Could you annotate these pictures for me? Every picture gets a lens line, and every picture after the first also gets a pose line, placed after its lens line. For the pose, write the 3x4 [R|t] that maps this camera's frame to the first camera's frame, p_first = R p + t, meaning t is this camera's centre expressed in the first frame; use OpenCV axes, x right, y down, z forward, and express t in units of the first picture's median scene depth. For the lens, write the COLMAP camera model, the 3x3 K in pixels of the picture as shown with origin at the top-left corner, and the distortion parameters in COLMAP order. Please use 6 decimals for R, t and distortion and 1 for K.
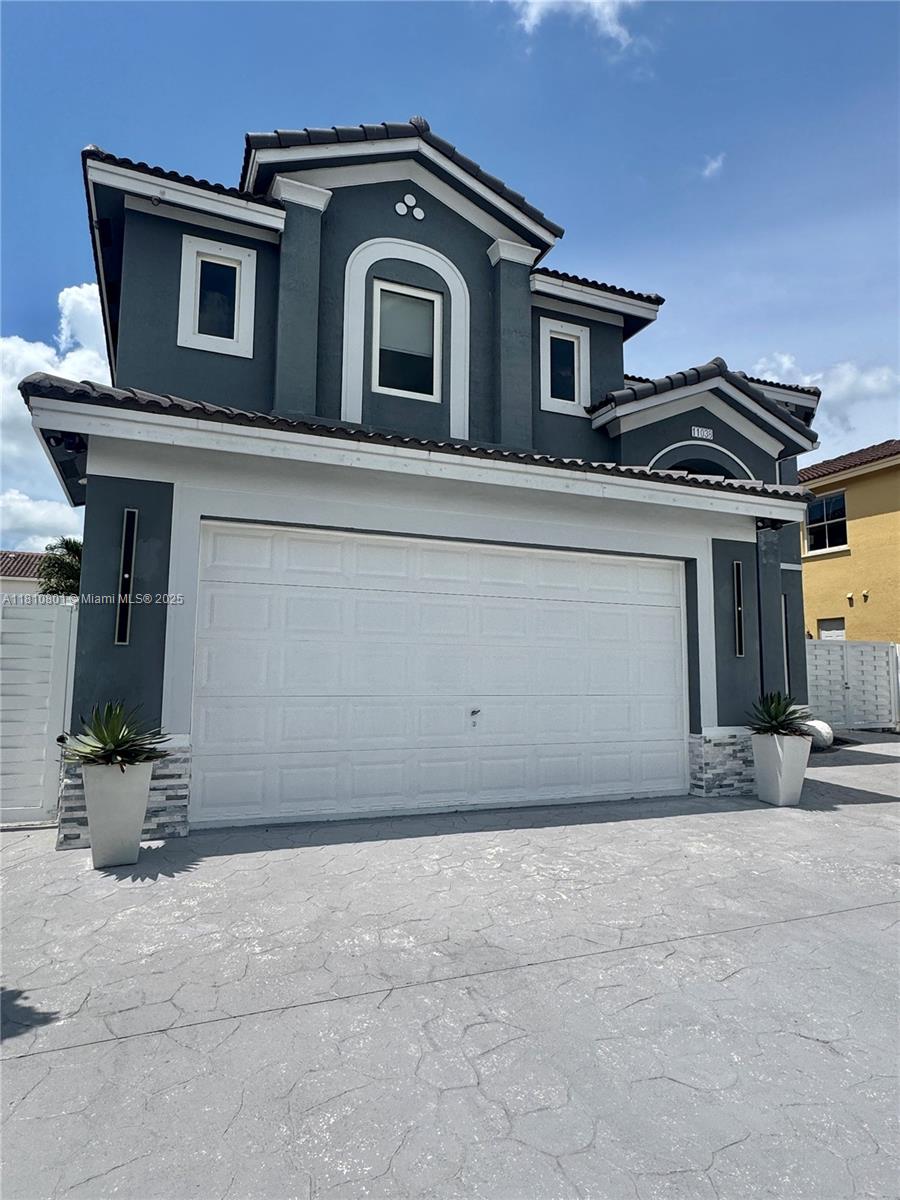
lens RADIAL K [[695.0, 0, 448.5], [0, 695.0, 598.0], [0, 0, 1]] dist [0.001210, 0.000094]
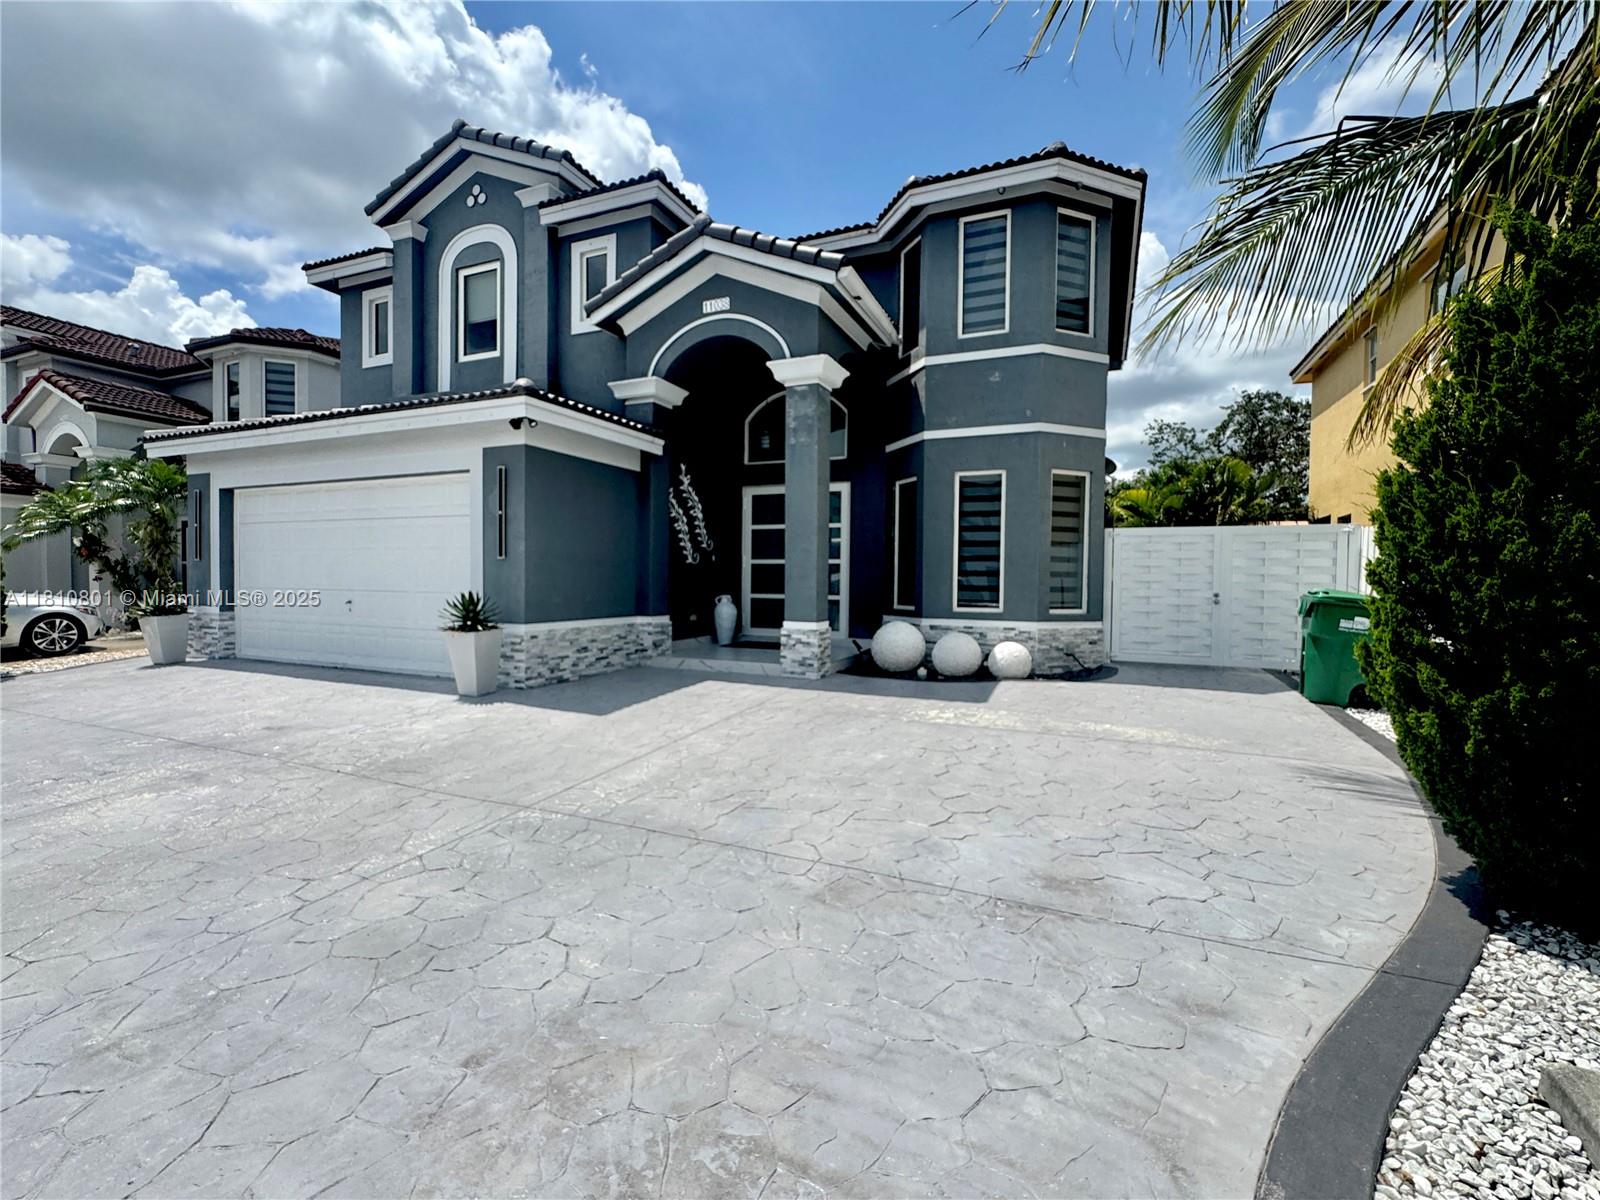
lens RADIAL K [[703.4, 0, 798.6], [0, 703.4, 601.3], [0, 0, 1]] dist [-0.002953, -0.000144]
pose [[0.692662, 0.018822, -0.721017, 1.267654], [0.070711, 0.993072, 0.093854, 0.068019], [0.717788, -0.115992, 0.686532, 0.492125]]
